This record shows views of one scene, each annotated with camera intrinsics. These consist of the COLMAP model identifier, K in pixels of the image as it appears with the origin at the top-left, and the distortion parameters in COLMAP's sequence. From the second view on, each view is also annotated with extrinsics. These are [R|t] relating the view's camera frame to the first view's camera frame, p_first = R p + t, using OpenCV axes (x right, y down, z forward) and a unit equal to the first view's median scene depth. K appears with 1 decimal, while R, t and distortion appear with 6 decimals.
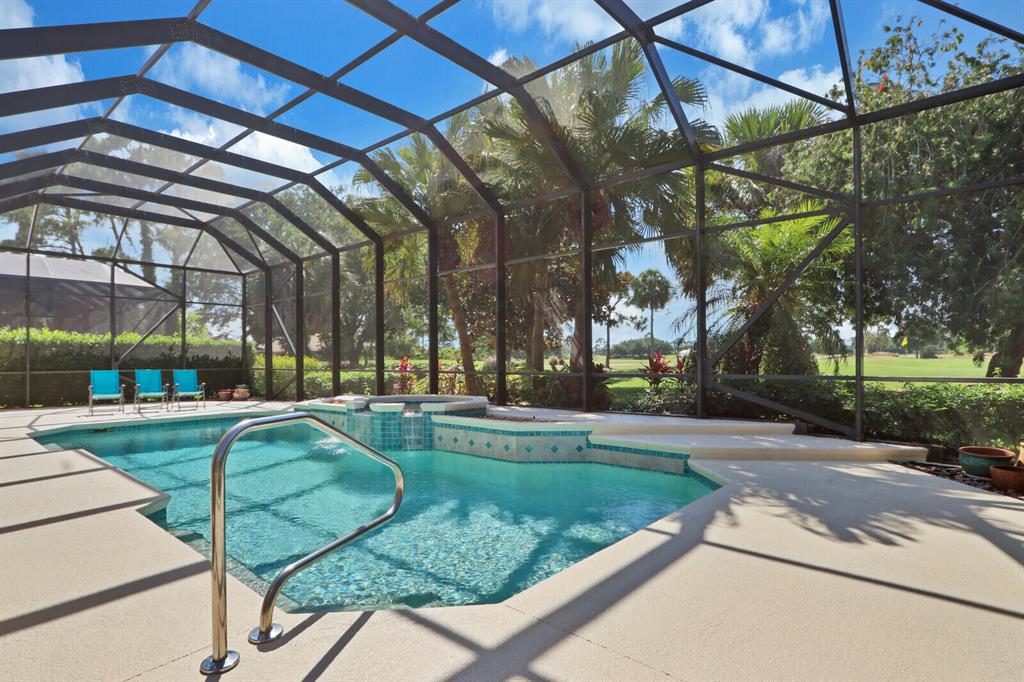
lens RADIAL K [[520.8, 0, 516.0], [0, 520.8, 363.2], [0, 0, 1]] dist [-0.023493, 0.000787]
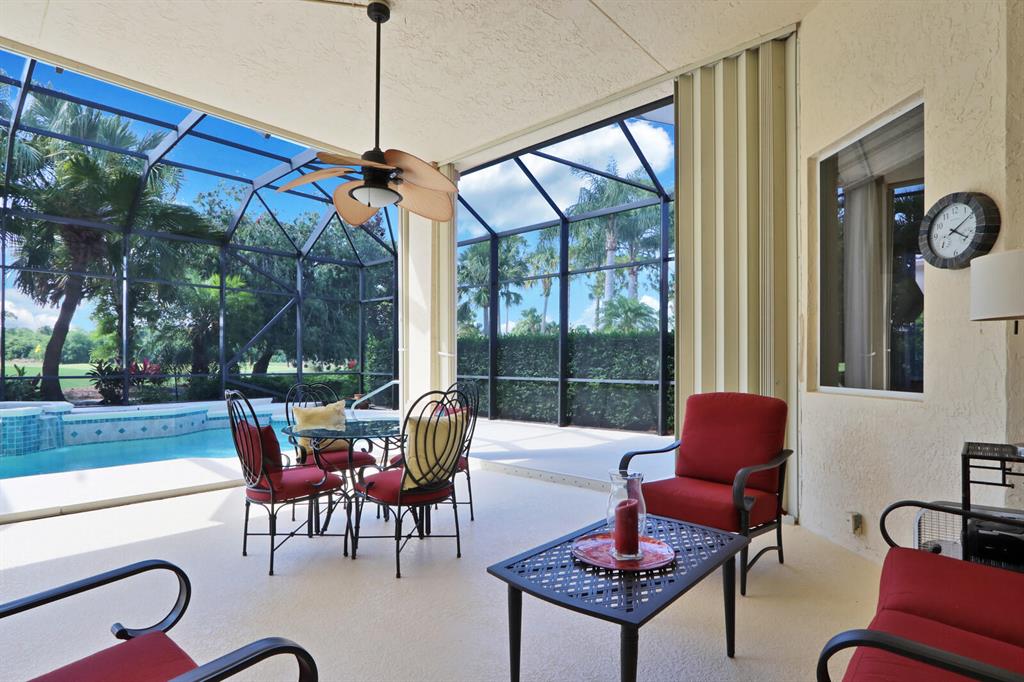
lens RADIAL K [[520.8, 0, 516.0], [0, 520.8, 363.2], [0, 0, 1]] dist [-0.023493, 0.000787]
pose [[0.028733, 0.005432, 0.999572, -1.320299], [0.005921, 0.999967, -0.005604, 0.002244], [-0.999570, 0.006079, 0.028700, 0.013388]]
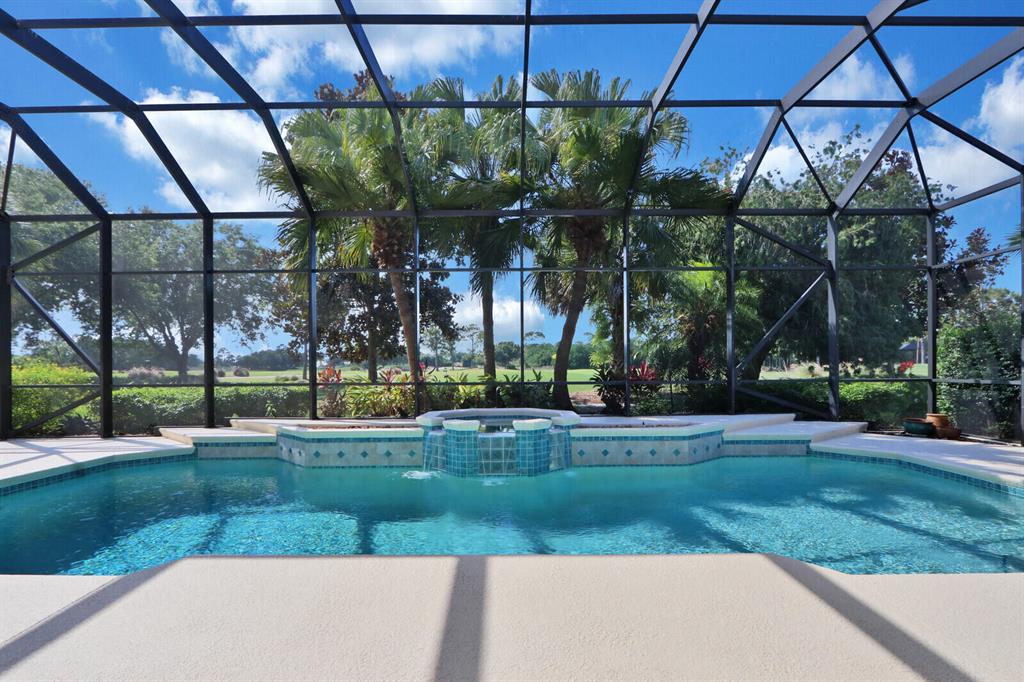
lens RADIAL K [[505.5, 0, 512.8], [0, 505.5, 366.7], [0, 0, 1]] dist [-0.011484, 0.000149]
pose [[0.761773, 0.001856, 0.647842, -0.890523], [0.009156, 0.999865, -0.013630, 0.000097], [-0.647780, 0.016315, 0.761653, 0.417612]]
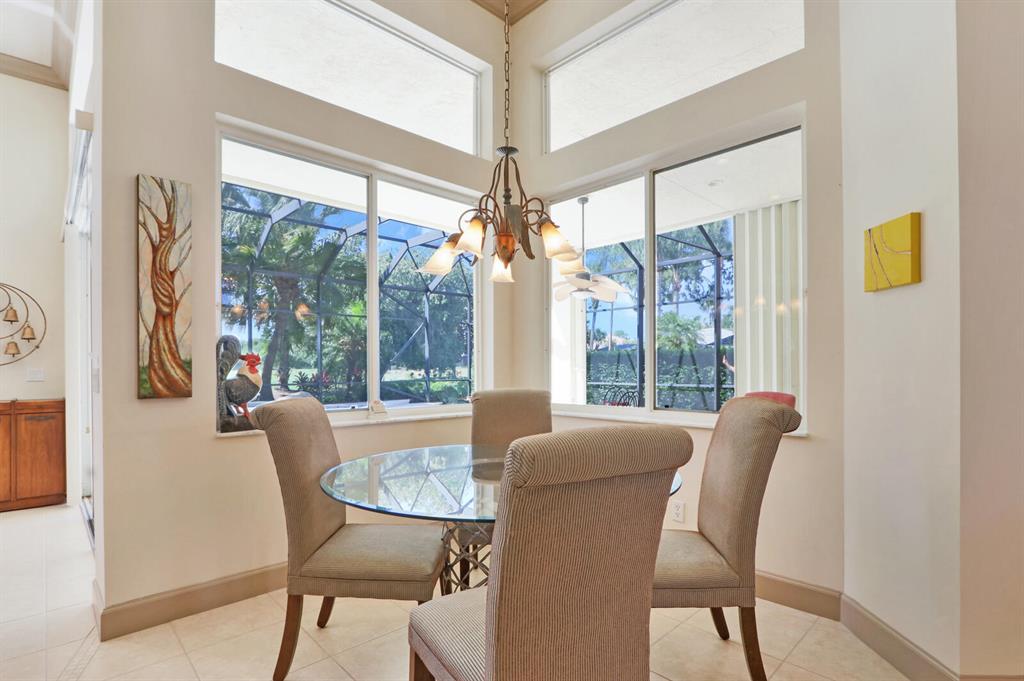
lens RADIAL K [[505.5, 0, 512.8], [0, 505.5, 366.2], [0, 0, 1]] dist [-0.011484, 0.000149]
pose [[0.104000, 0.008773, 0.994539, -1.819026], [0.014302, 0.999845, -0.010316, -0.014663], [-0.994474, 0.015296, 0.103858, 0.203015]]
